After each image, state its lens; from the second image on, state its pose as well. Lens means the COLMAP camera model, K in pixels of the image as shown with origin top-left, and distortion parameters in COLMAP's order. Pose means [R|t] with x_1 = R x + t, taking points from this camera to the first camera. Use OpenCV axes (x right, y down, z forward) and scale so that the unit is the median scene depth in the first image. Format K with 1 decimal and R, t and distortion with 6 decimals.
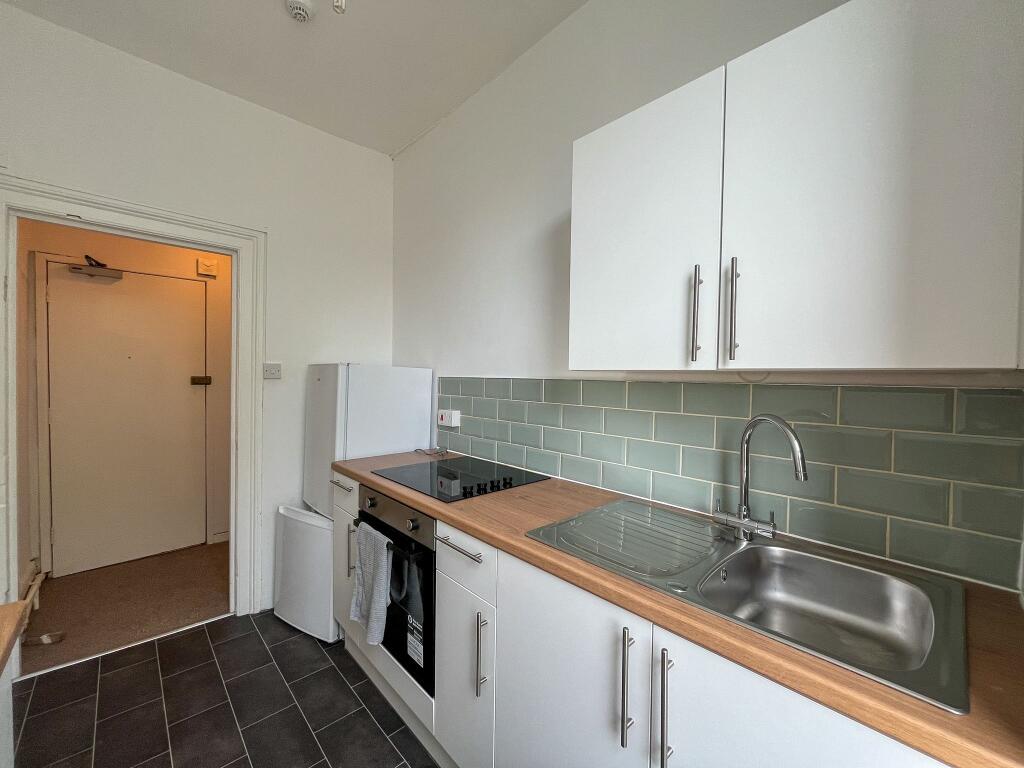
lens RADIAL K [[412.4, 0, 512.0], [0, 412.4, 384.0], [0, 0, 1]] dist [0.000152, -0.000015]
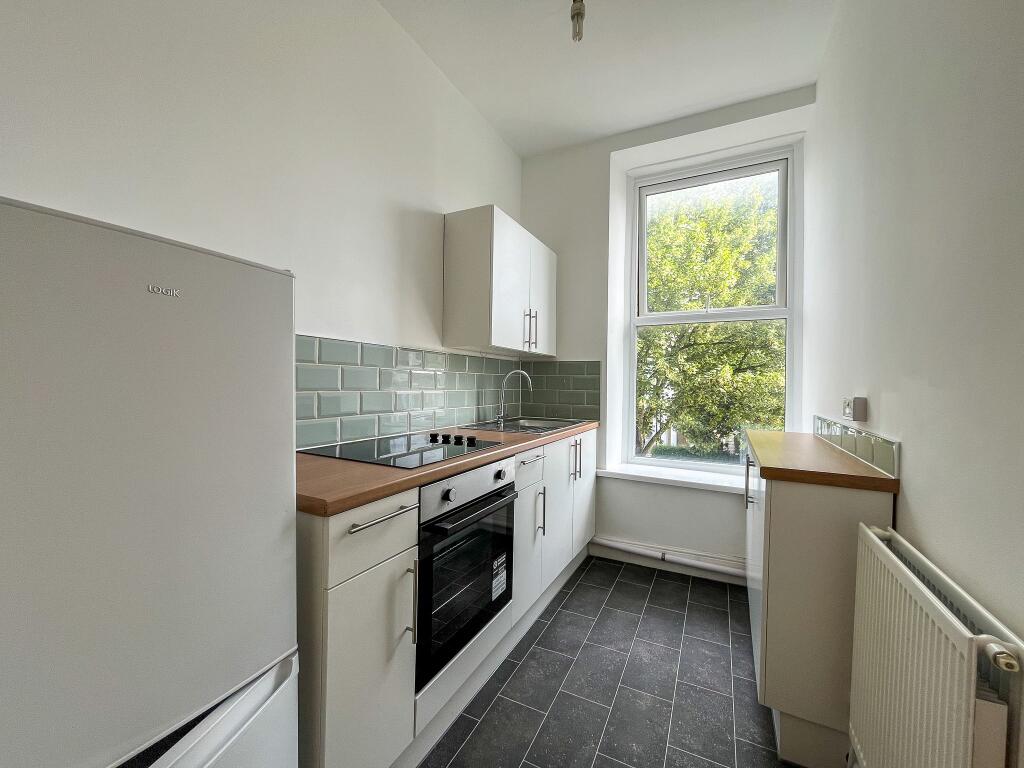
lens RADIAL K [[412.4, 0, 512.0], [0, 412.4, 384.0], [0, 0, 1]] dist [0.000152, -0.000015]
pose [[-0.340708, -0.023688, 0.939871, -1.418962], [-0.005985, 0.999717, 0.023027, 0.080869], [-0.940150, 0.002221, -0.340754, 1.487559]]
